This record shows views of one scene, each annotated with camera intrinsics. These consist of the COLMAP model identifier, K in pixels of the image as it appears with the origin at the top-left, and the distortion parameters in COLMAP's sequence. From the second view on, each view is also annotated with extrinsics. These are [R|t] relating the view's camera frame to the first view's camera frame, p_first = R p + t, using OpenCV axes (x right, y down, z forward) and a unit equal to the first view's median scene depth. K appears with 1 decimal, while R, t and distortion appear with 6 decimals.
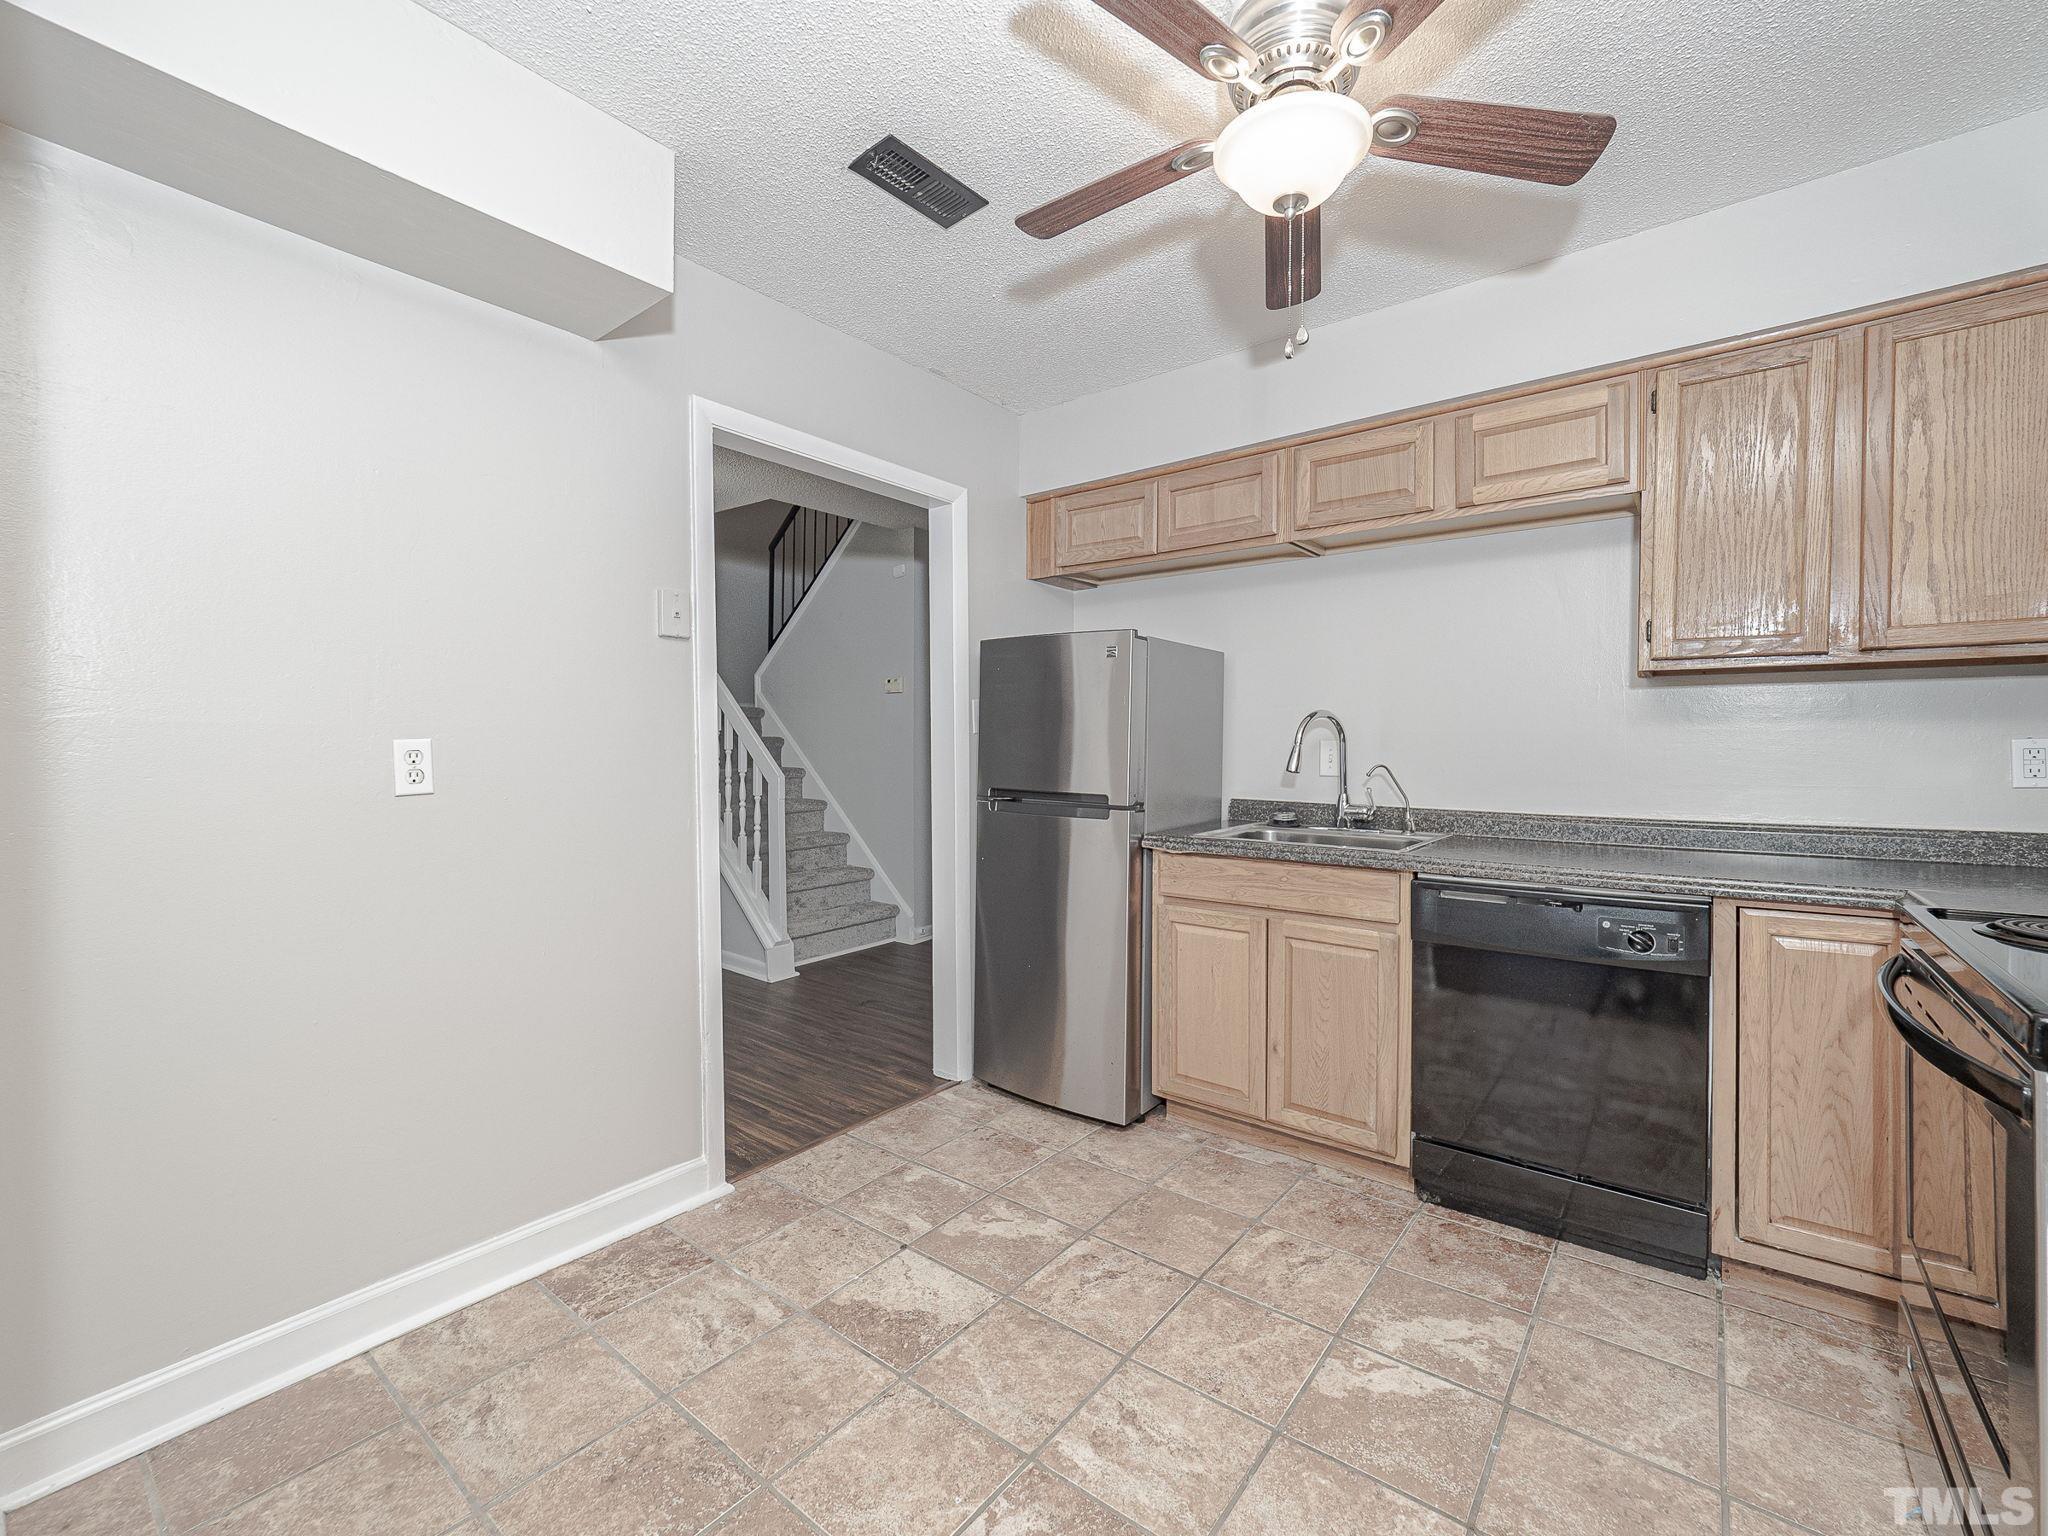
lens RADIAL K [[888.5, 0, 1021.4], [0, 888.5, 757.4], [0, 0, 1]] dist [0.004526, -0.000096]
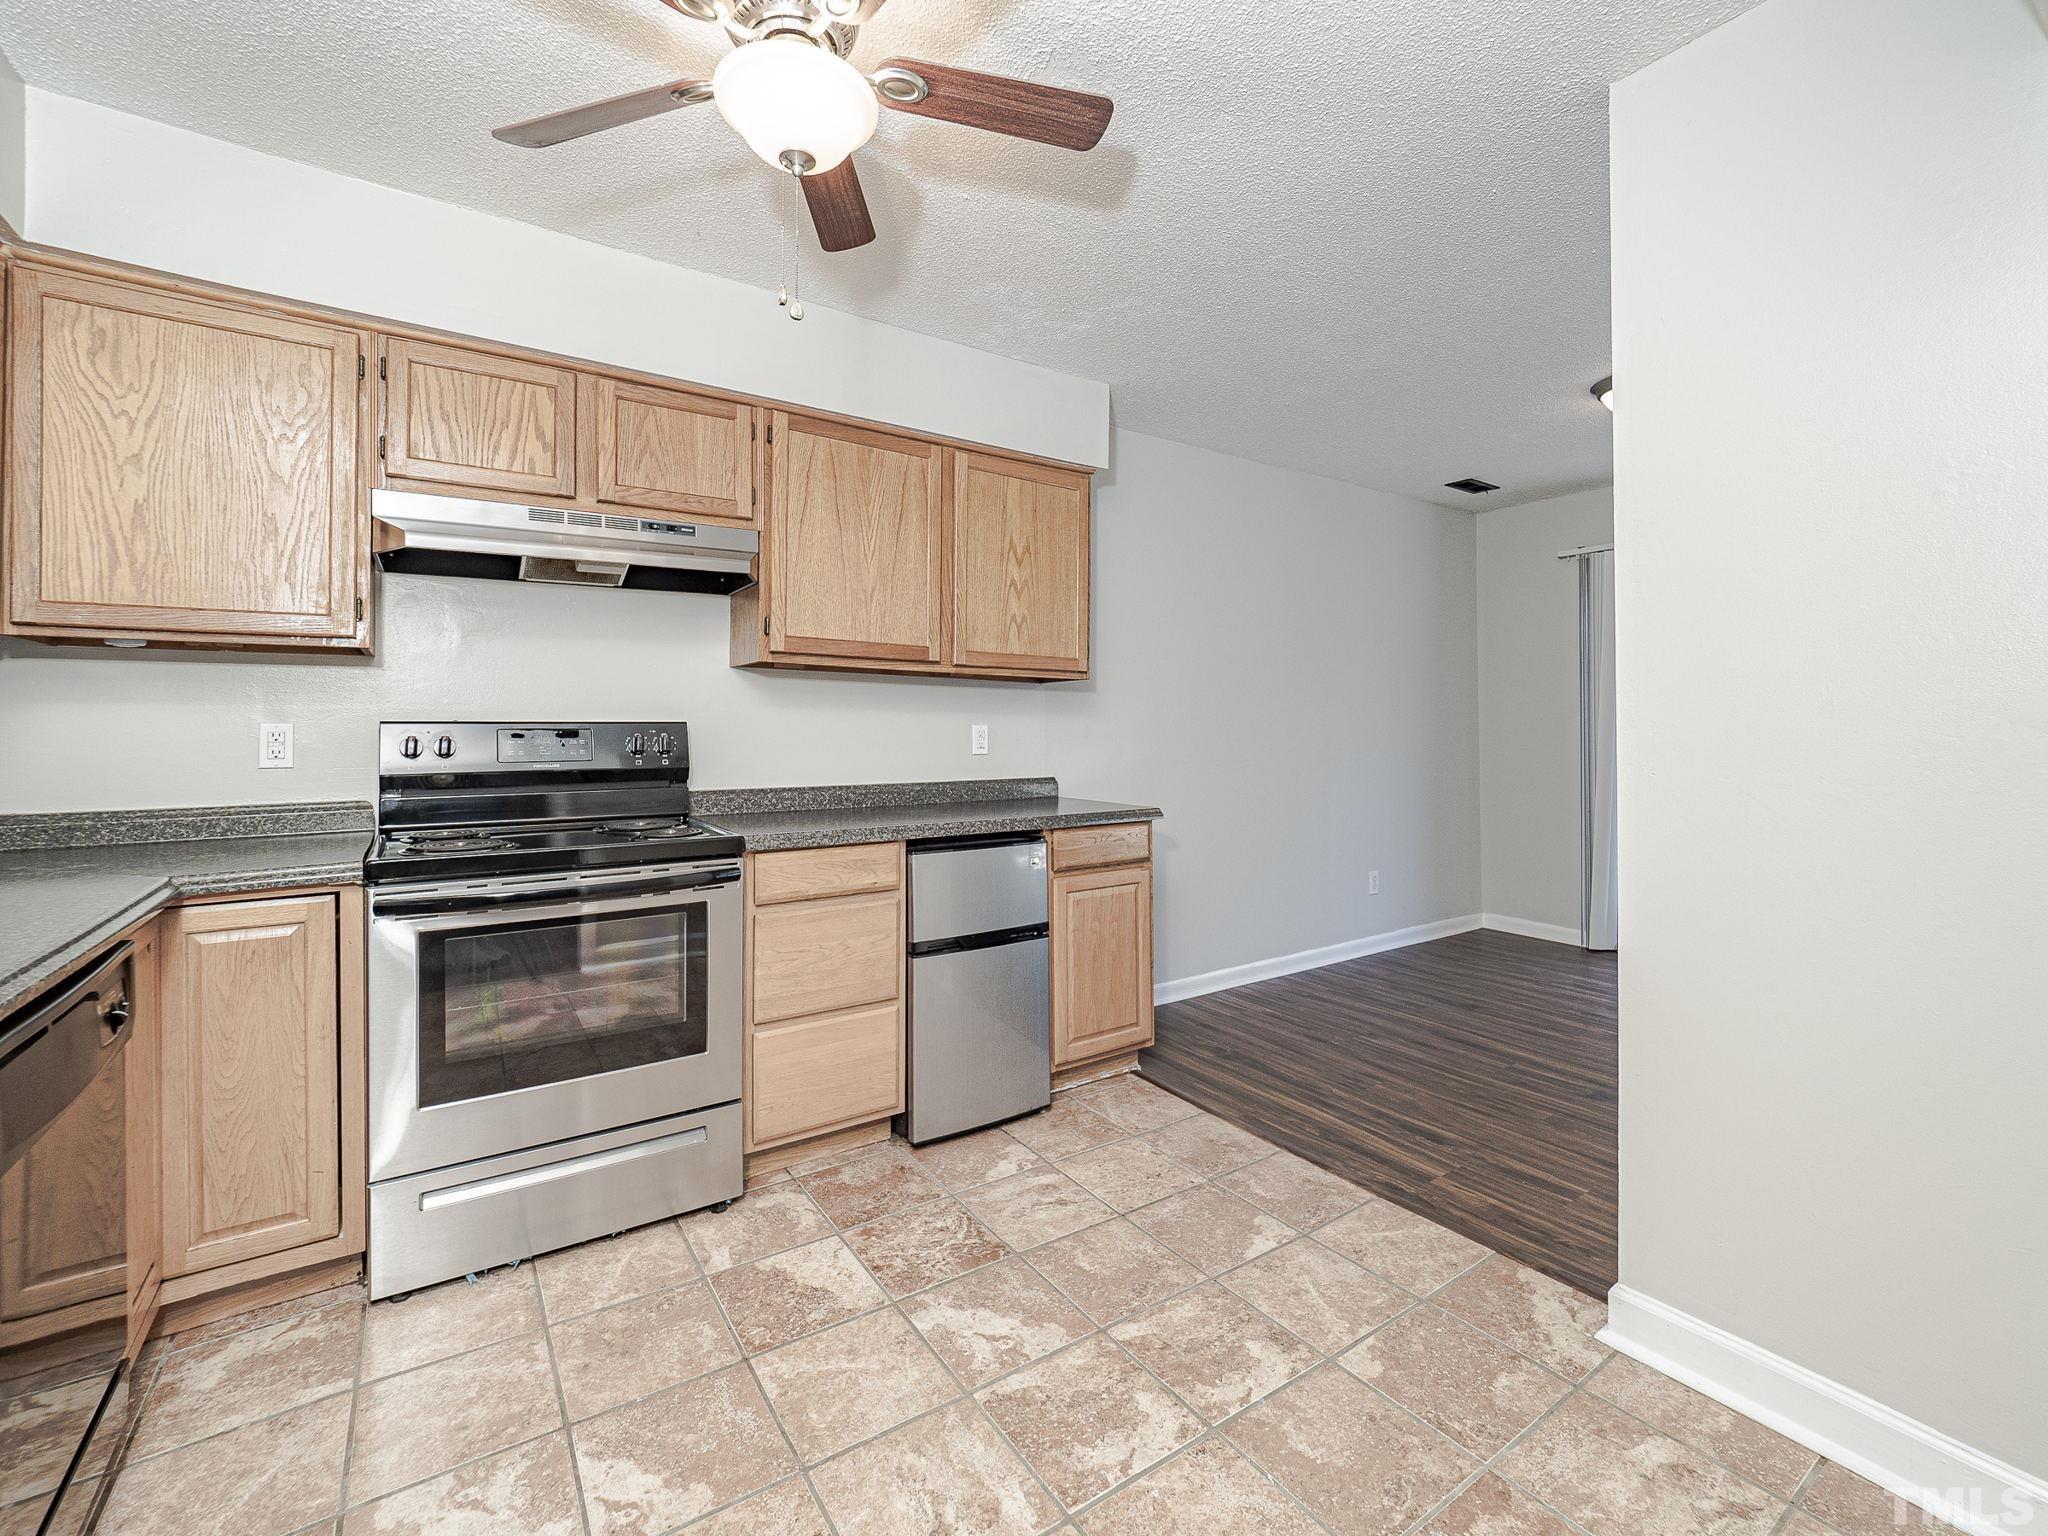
lens RADIAL K [[994.9, 0, 1011.3], [0, 994.9, 723.2], [0, 0, 1]] dist [-0.001599, -0.000109]
pose [[-0.954680, 0.003099, 0.297618, -0.160379], [0.004479, 0.999982, 0.003954, -0.015359], [-0.297601, 0.005108, -0.954677, 1.349192]]
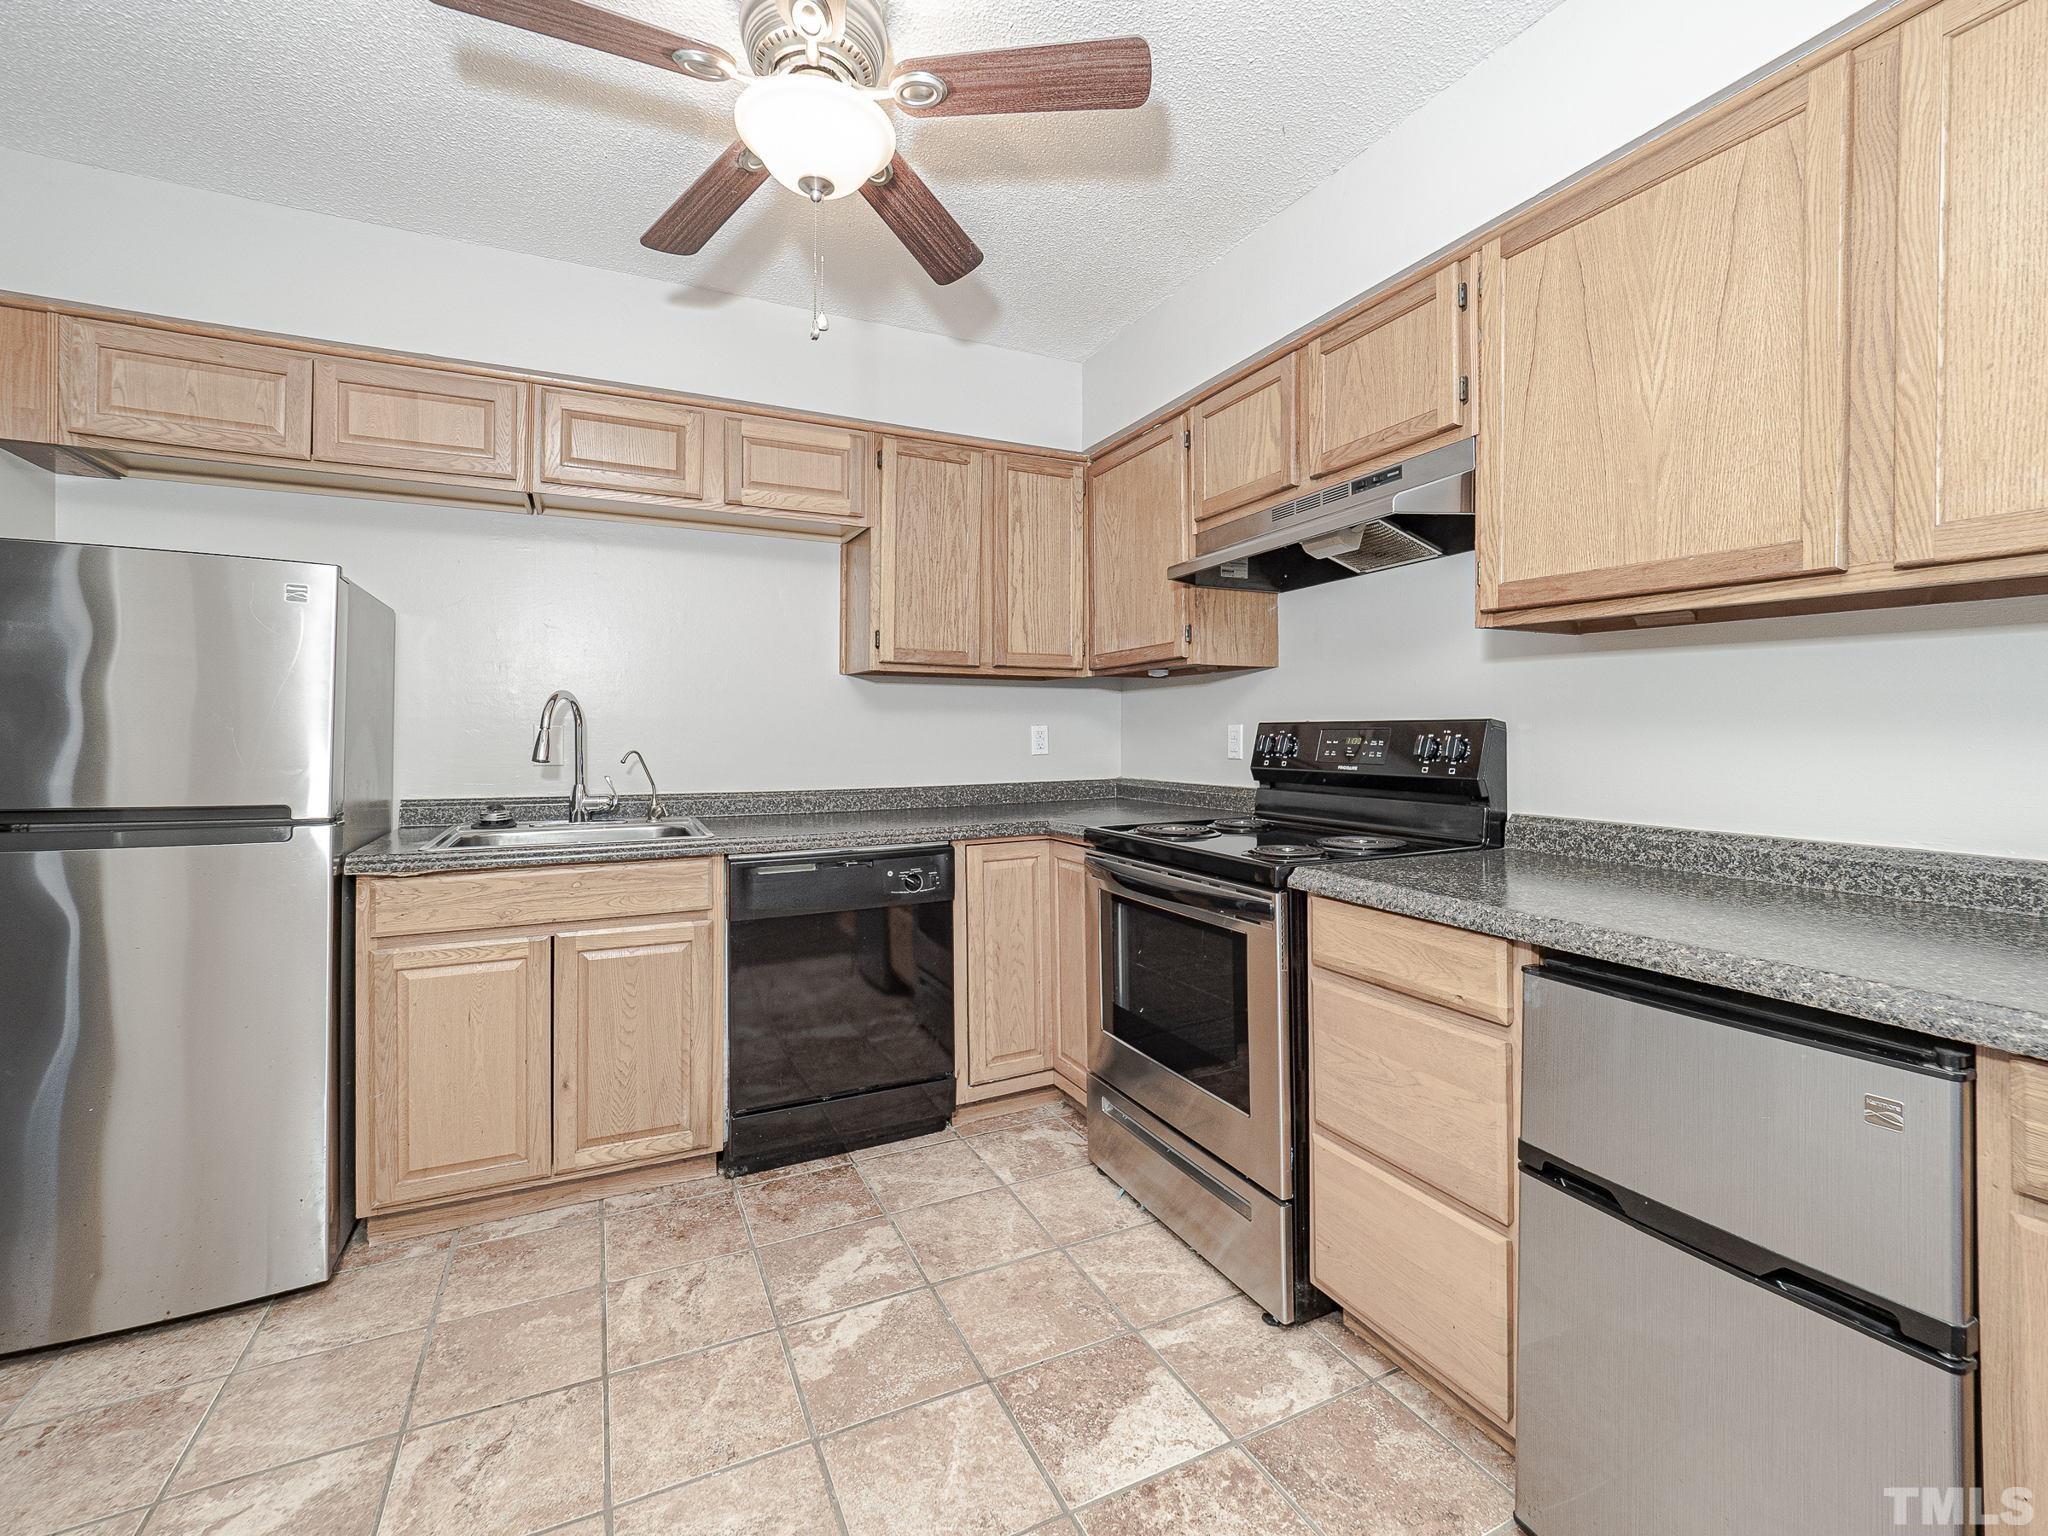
lens RADIAL K [[901.8, 0, 1035.3], [0, 901.8, 728.3], [0, 0, 1]] dist [0.002188, -0.000574]
pose [[0.443987, 0.002250, 0.896030, -0.342549], [0.012515, 0.999884, -0.008712, -0.002730], [-0.895946, 0.015082, 0.443907, 0.238779]]
